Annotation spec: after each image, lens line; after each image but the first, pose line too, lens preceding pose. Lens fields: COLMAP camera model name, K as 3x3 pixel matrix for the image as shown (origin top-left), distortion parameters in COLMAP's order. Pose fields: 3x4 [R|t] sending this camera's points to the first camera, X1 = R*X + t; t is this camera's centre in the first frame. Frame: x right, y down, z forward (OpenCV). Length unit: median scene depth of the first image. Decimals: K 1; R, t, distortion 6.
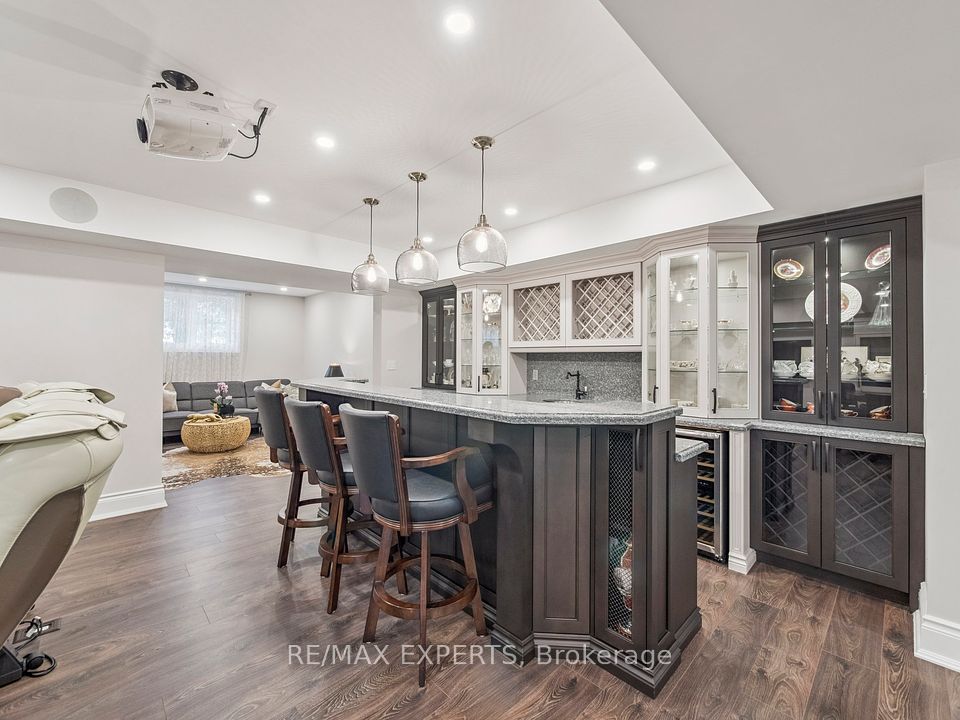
lens RADIAL K [[409.4, 0, 483.2], [0, 409.4, 357.5], [0, 0, 1]] dist [-0.003385, -0.000346]
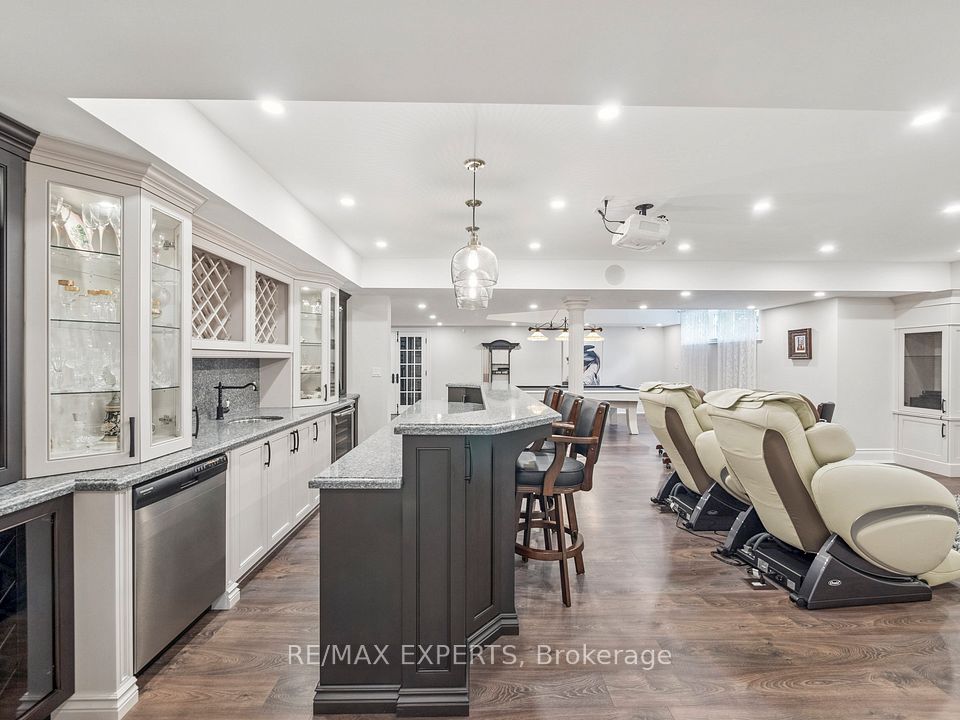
lens RADIAL K [[409.4, 0, 482.7], [0, 409.4, 362.0], [0, 0, 1]] dist [-0.003385, -0.000346]
pose [[-0.731093, -0.008093, 0.682229, -0.724203], [-0.004023, 0.999963, 0.007551, -0.014444], [-0.682266, 0.002776, -0.731099, 1.373200]]
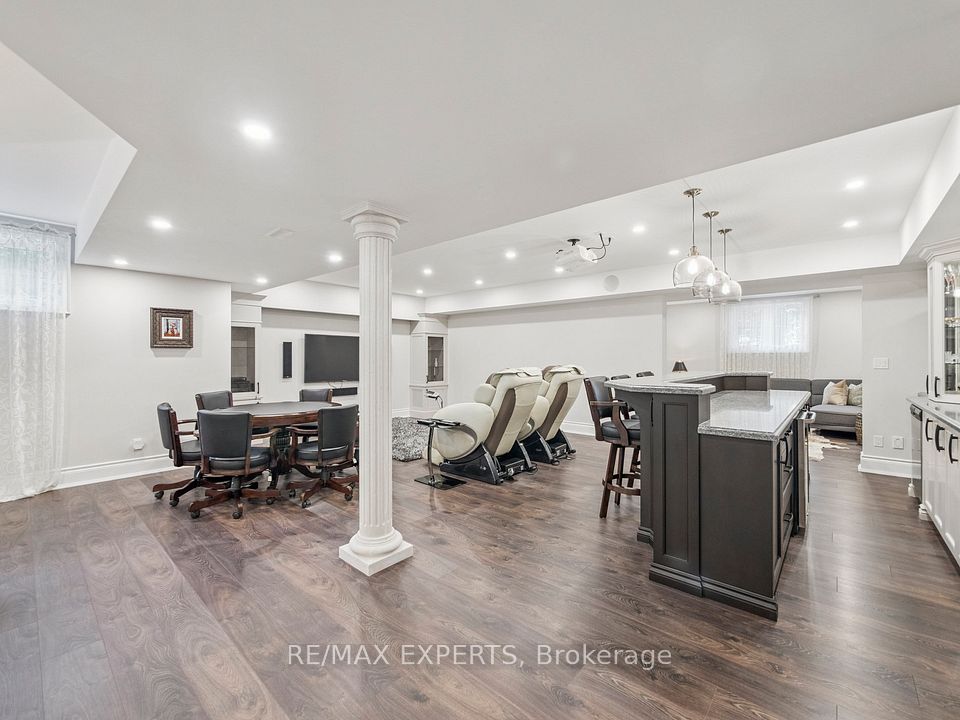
lens RADIAL K [[409.4, 0, 479.3], [0, 409.4, 357.1], [0, 0, 1]] dist [-0.003385, -0.000346]
pose [[0.079524, -0.007985, -0.996801, 0.865394], [-0.001227, 0.999966, -0.008108, 0.021447], [0.996832, 0.001868, 0.079511, 0.126836]]
